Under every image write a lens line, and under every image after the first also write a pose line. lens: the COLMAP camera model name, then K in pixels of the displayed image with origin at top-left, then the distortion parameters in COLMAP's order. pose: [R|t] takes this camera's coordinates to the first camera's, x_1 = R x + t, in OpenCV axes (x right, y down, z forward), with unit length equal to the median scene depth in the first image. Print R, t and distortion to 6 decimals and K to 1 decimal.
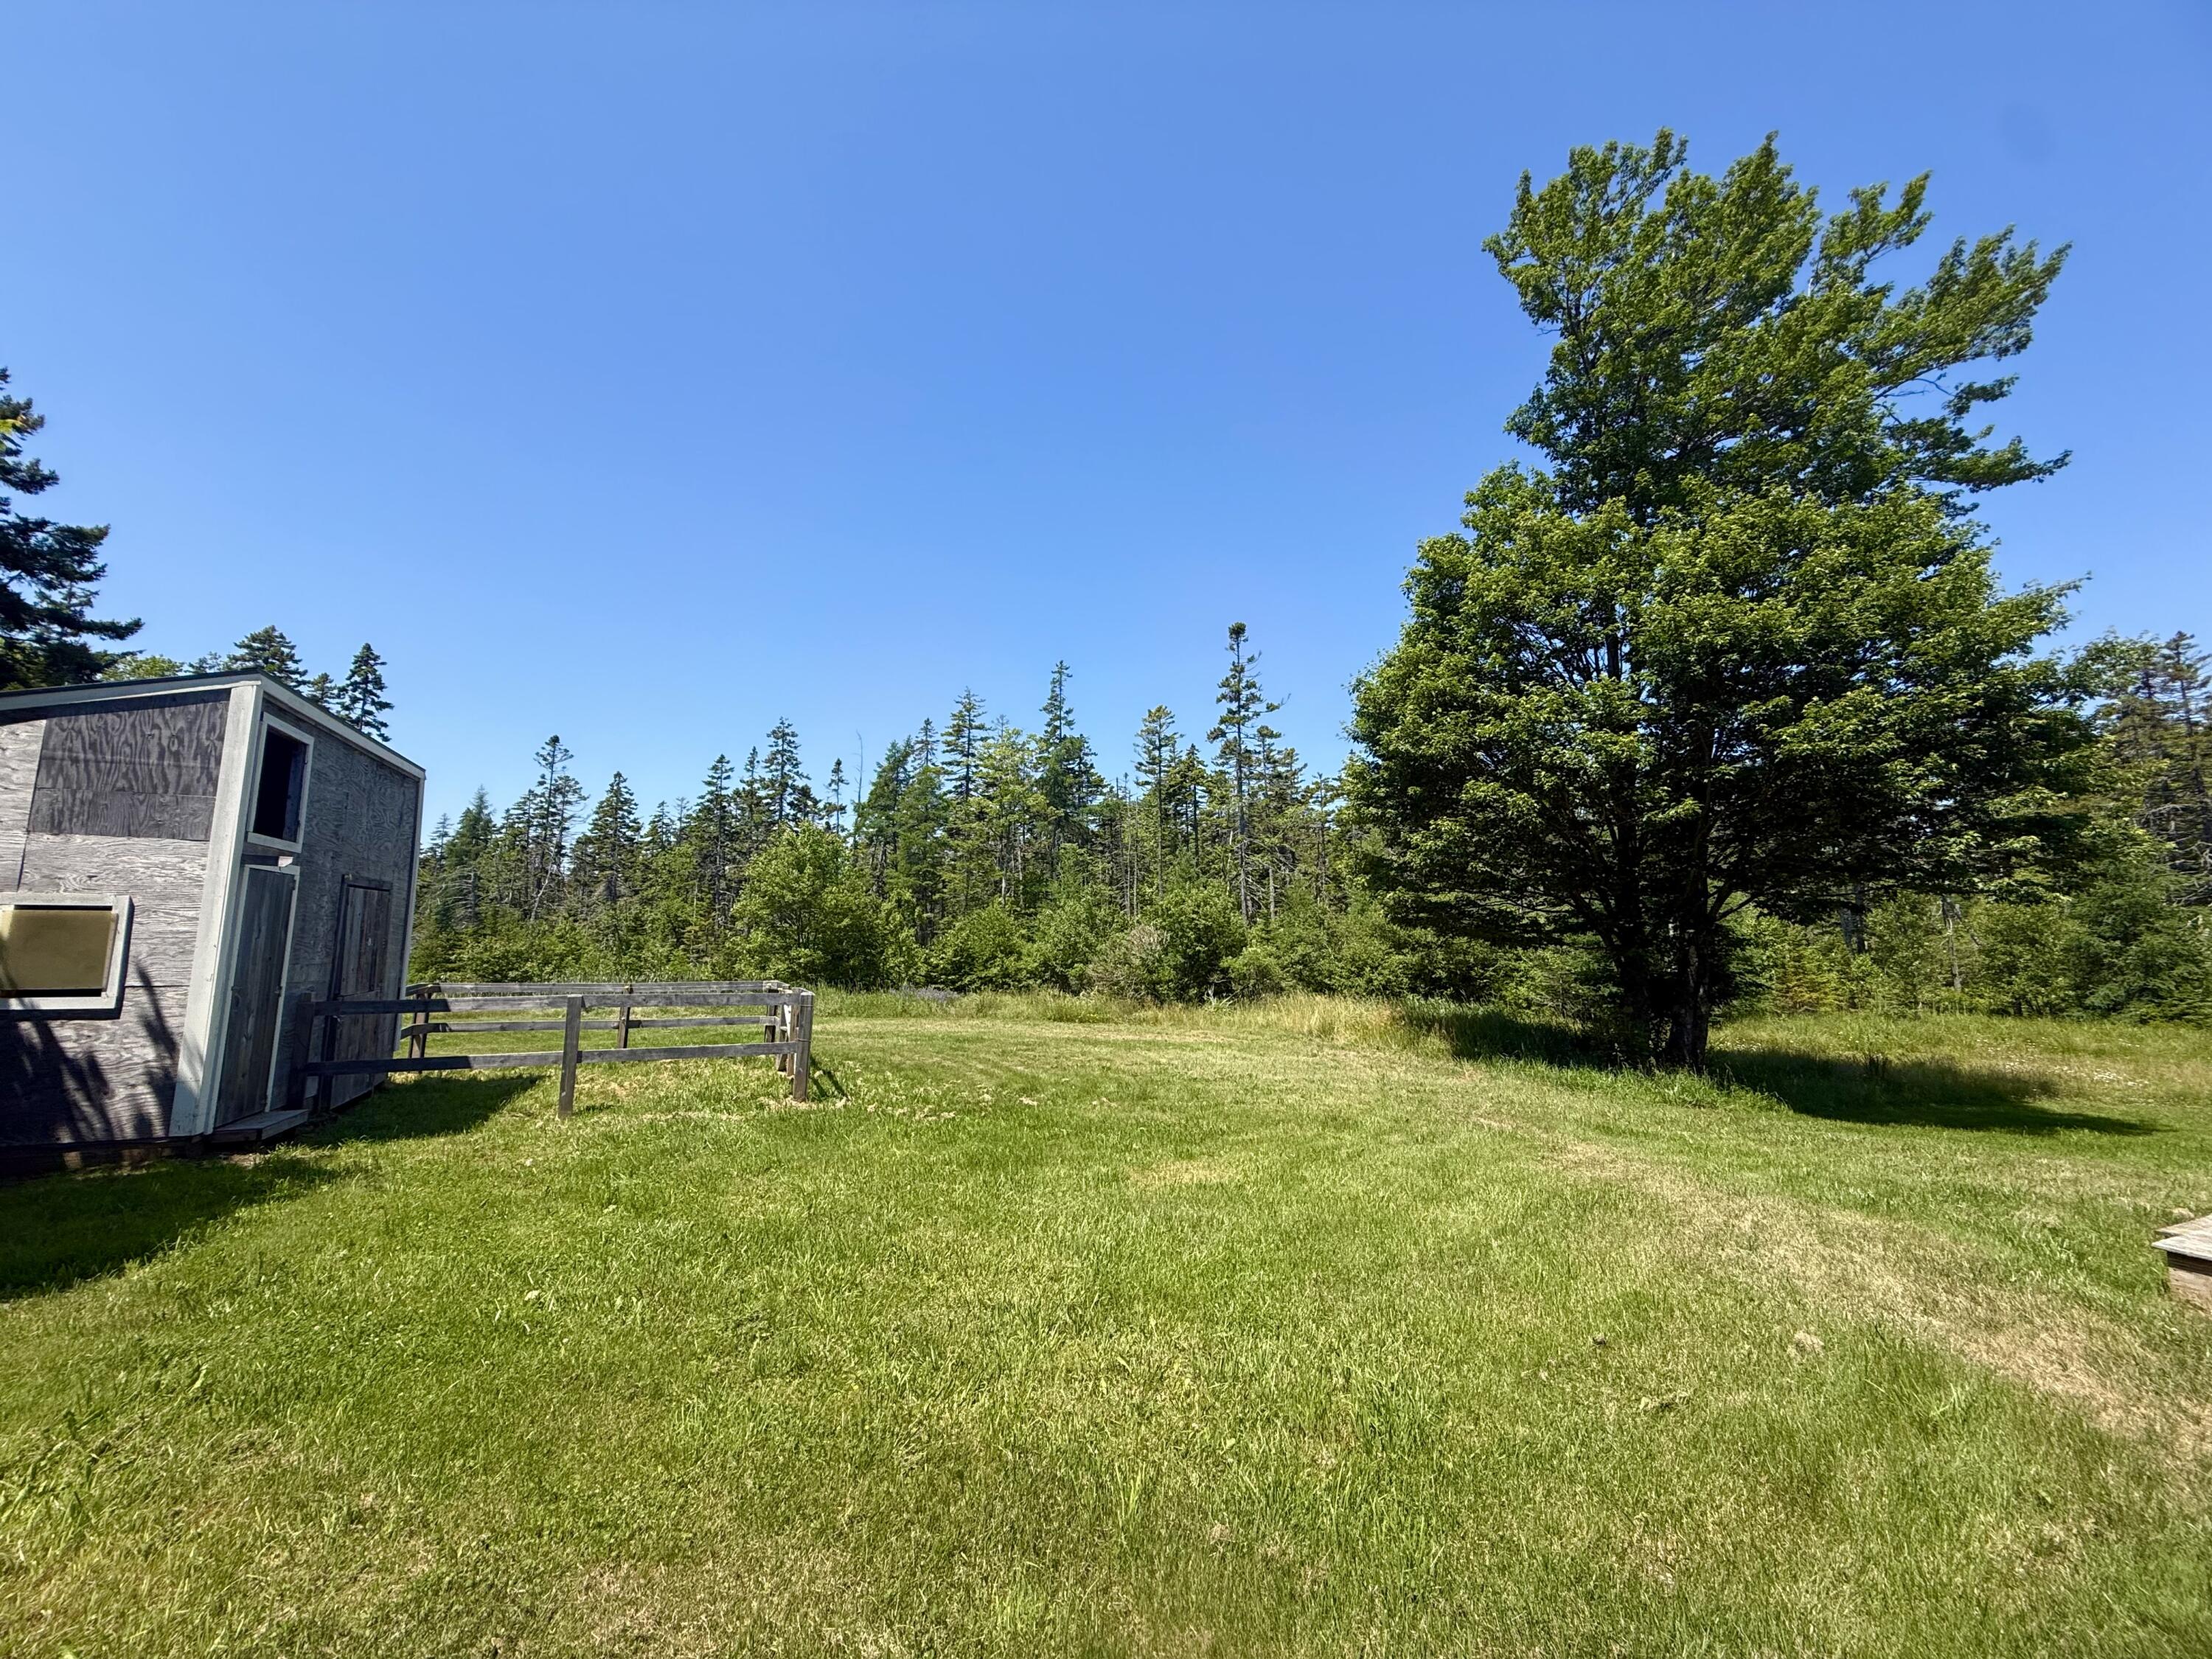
lens RADIAL K [[886.1, 0, 1110.5], [0, 886.1, 821.5], [0, 0, 1]] dist [0.000817, 0.000207]
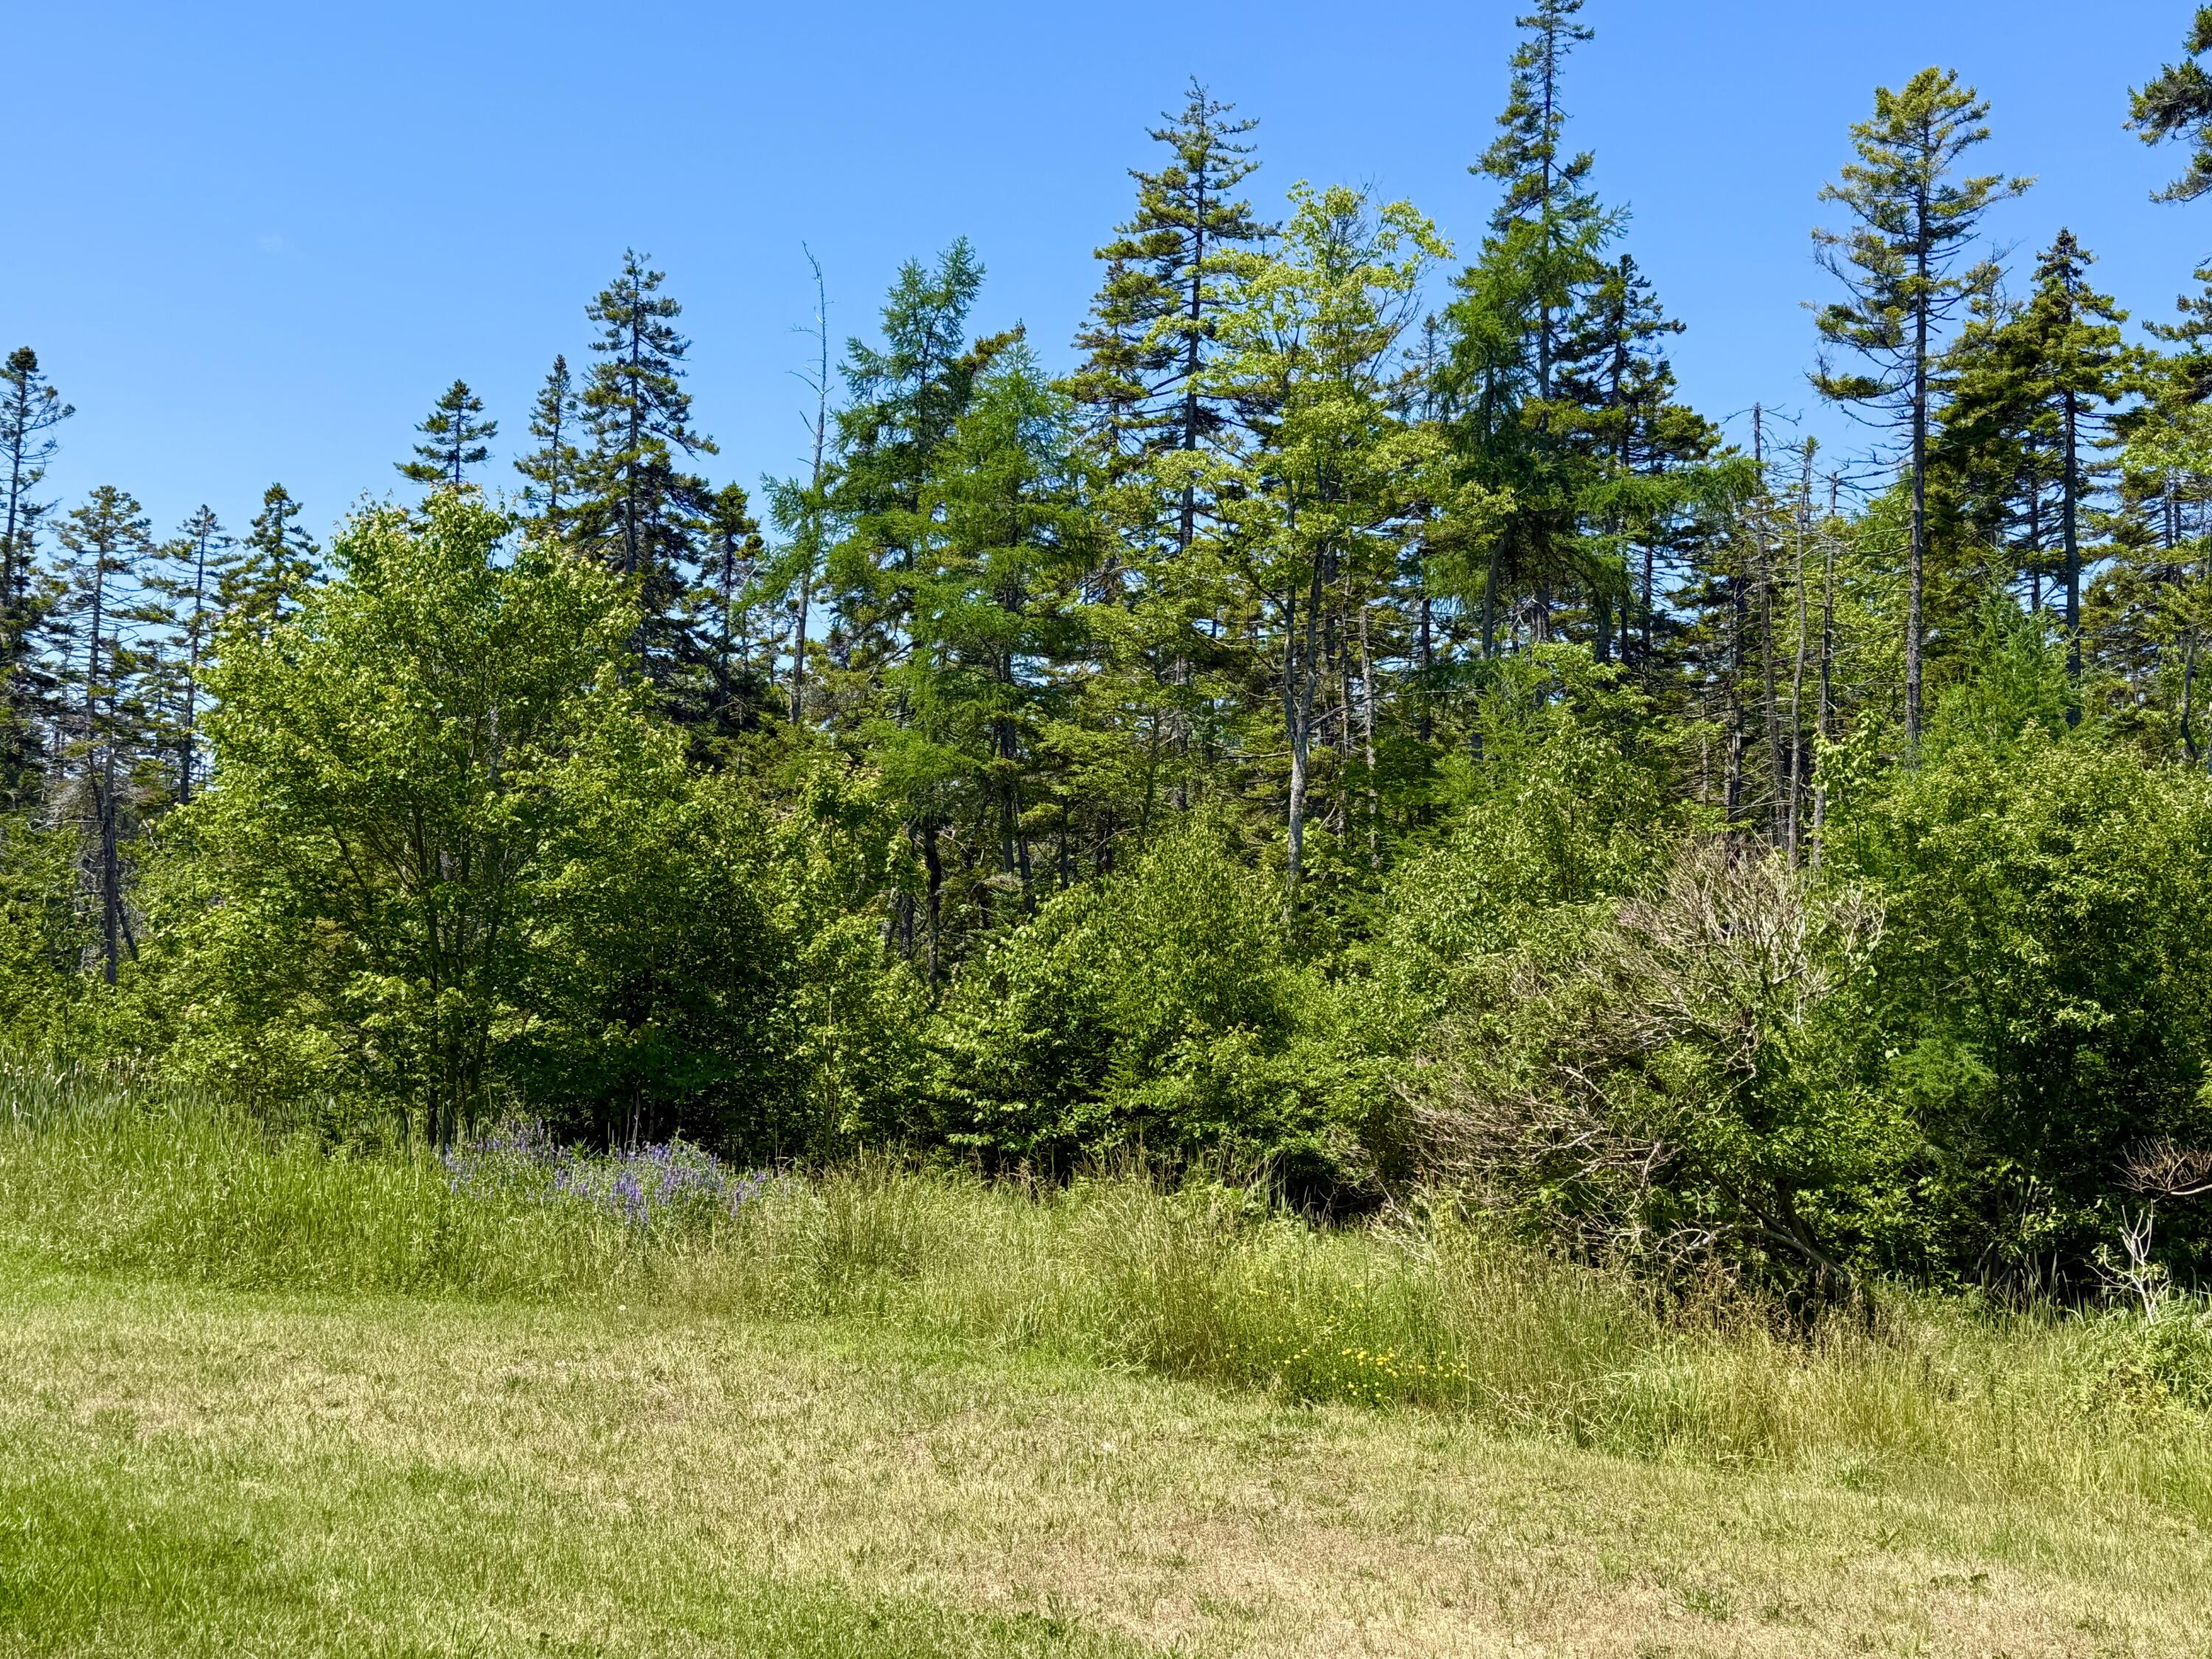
lens RADIAL K [[2411.8, 0, 1124.8], [0, 2411.8, 840.1], [0, 0, 1]] dist [0.196339, -0.429465]
pose [[0.963278, 0.011154, -0.268274, 0.027045], [0.004153, 0.998398, 0.056423, 0.045640], [0.268474, -0.055465, 0.961689, 0.261332]]
